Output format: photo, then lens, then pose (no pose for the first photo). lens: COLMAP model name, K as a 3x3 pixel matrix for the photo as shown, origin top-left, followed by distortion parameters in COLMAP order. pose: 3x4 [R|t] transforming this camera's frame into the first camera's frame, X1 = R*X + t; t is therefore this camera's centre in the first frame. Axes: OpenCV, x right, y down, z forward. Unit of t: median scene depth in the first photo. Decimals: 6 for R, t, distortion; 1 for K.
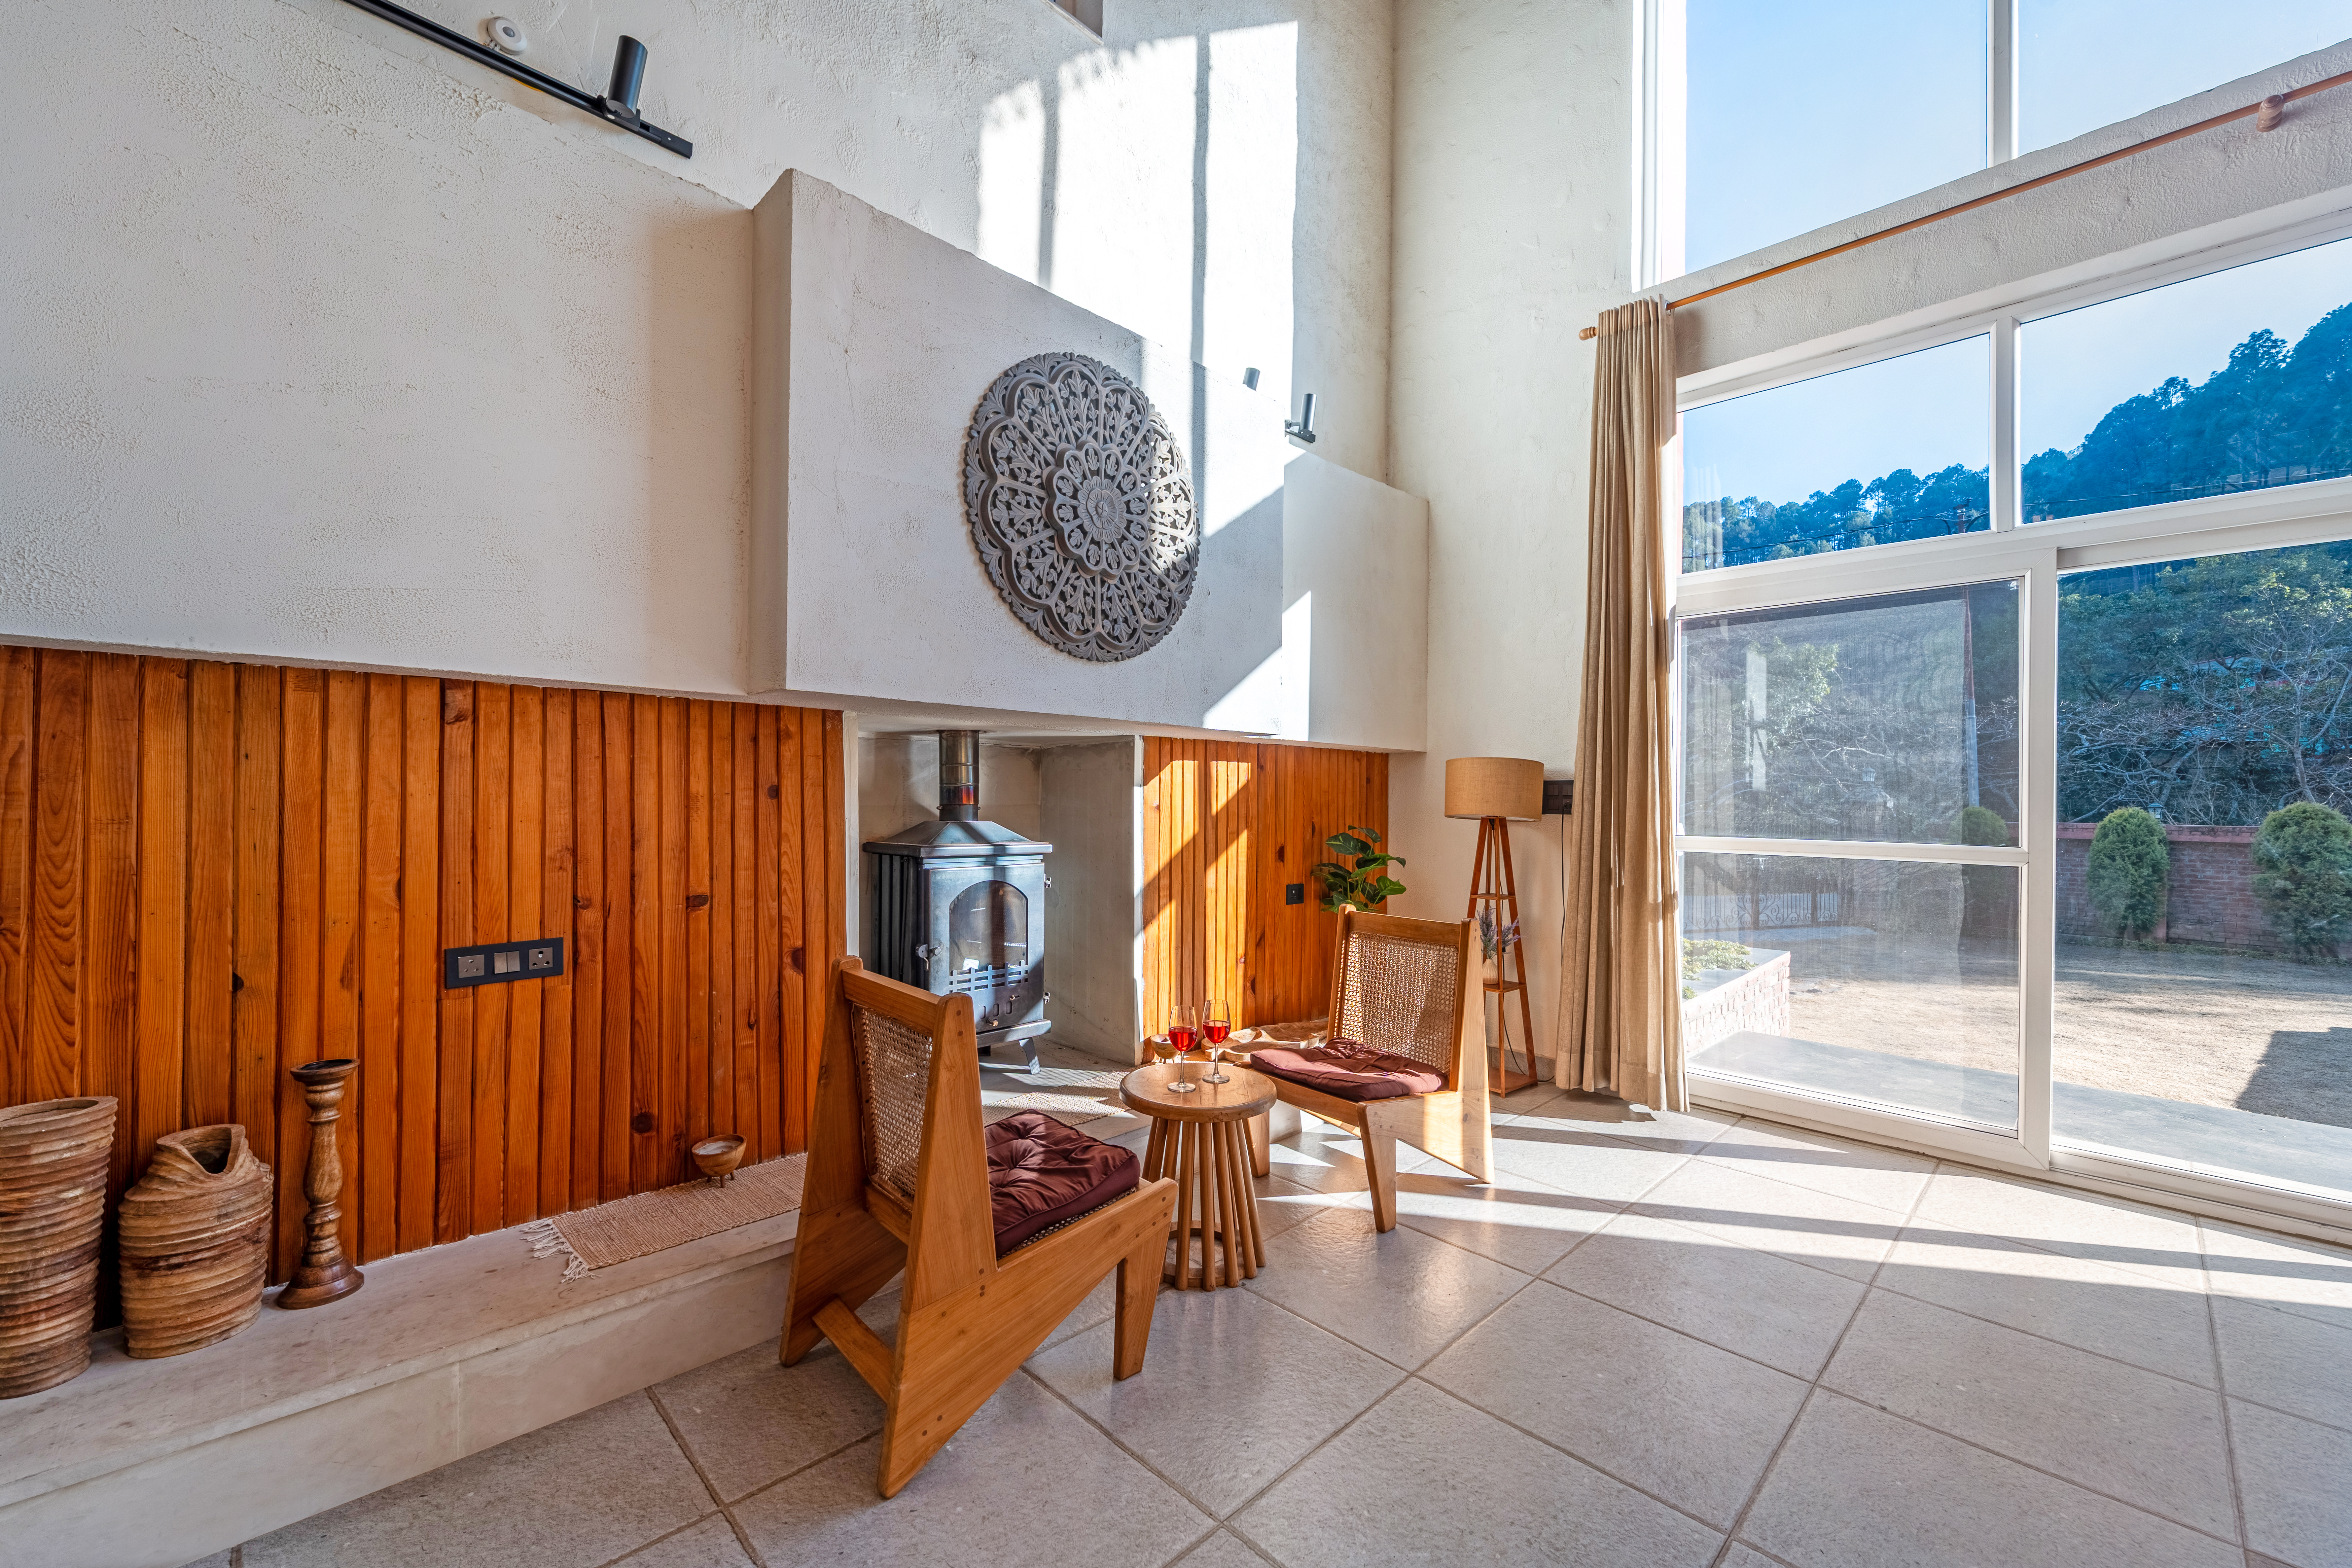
lens RADIAL K [[951.3, 0, 1178.2], [0, 951.3, 820.1], [0, 0, 1]] dist [-0.001026, -0.000376]
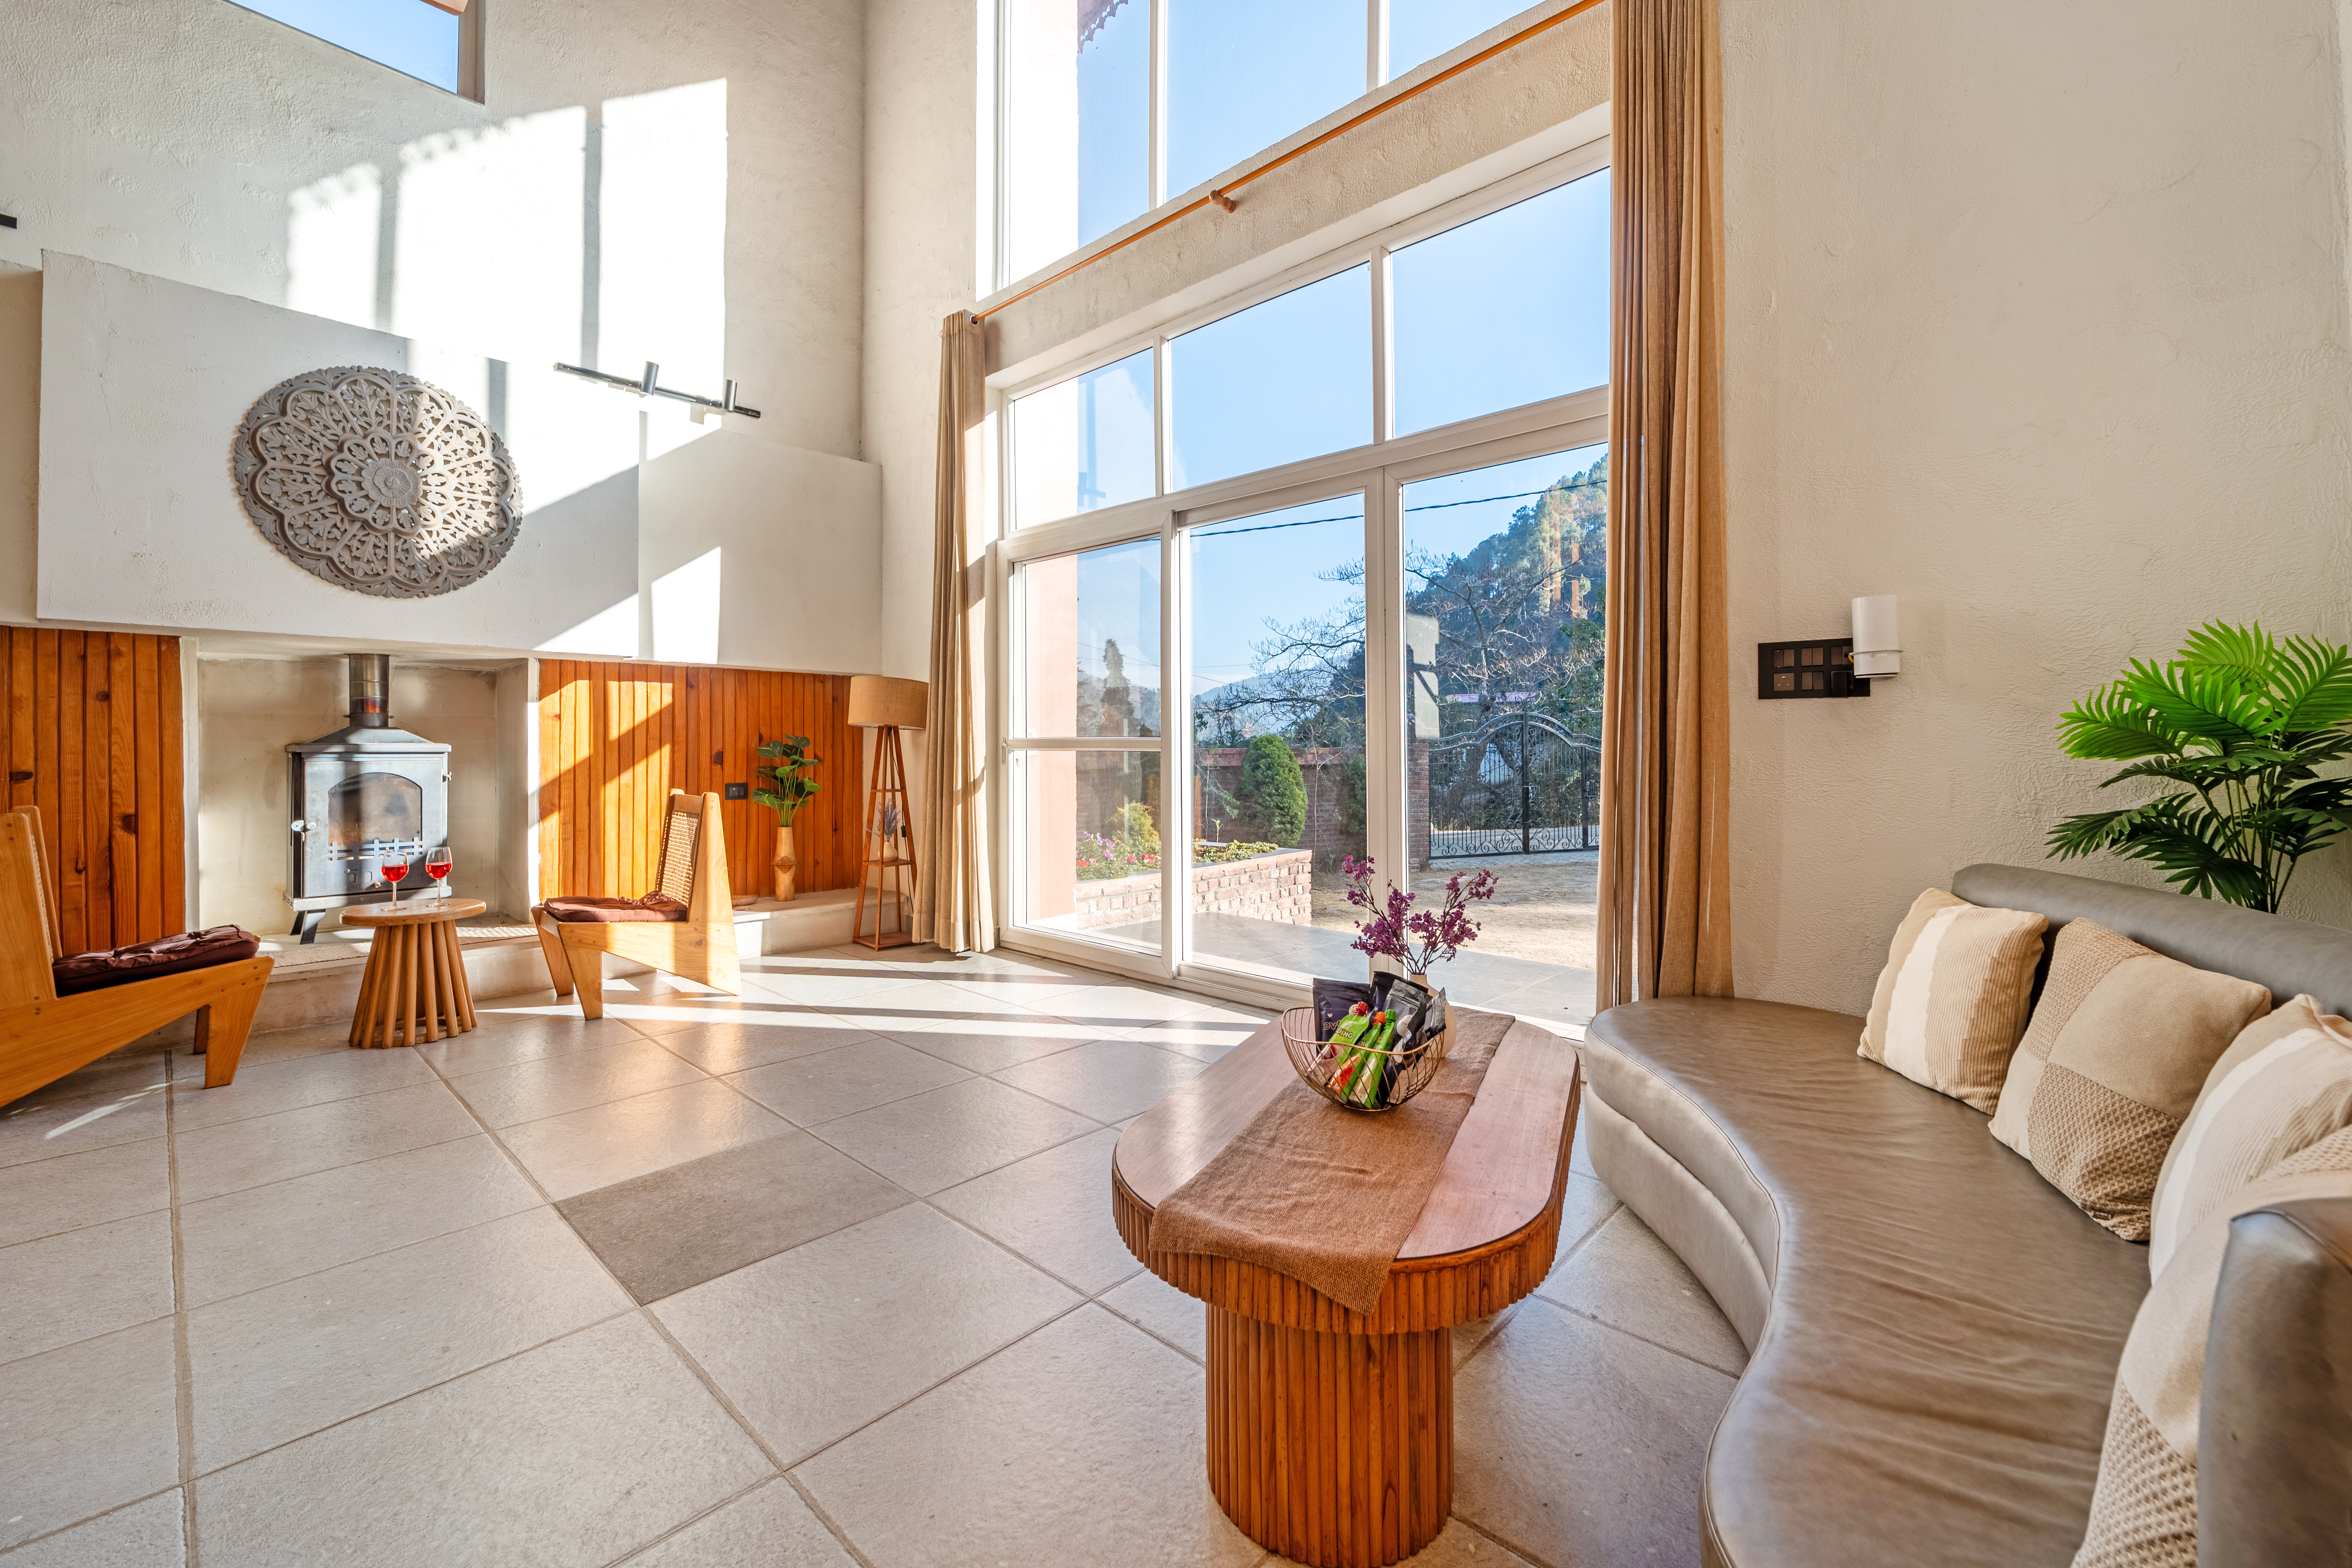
lens RADIAL K [[975.9, 0, 1175.5], [0, 975.9, 763.1], [0, 0, 1]] dist [-0.000072, -0.002398]
pose [[0.998973, -0.011125, 0.043913, 0.949573], [0.011300, 0.999929, -0.003733, 0.079988], [-0.043868, 0.004226, 0.999028, -0.399010]]
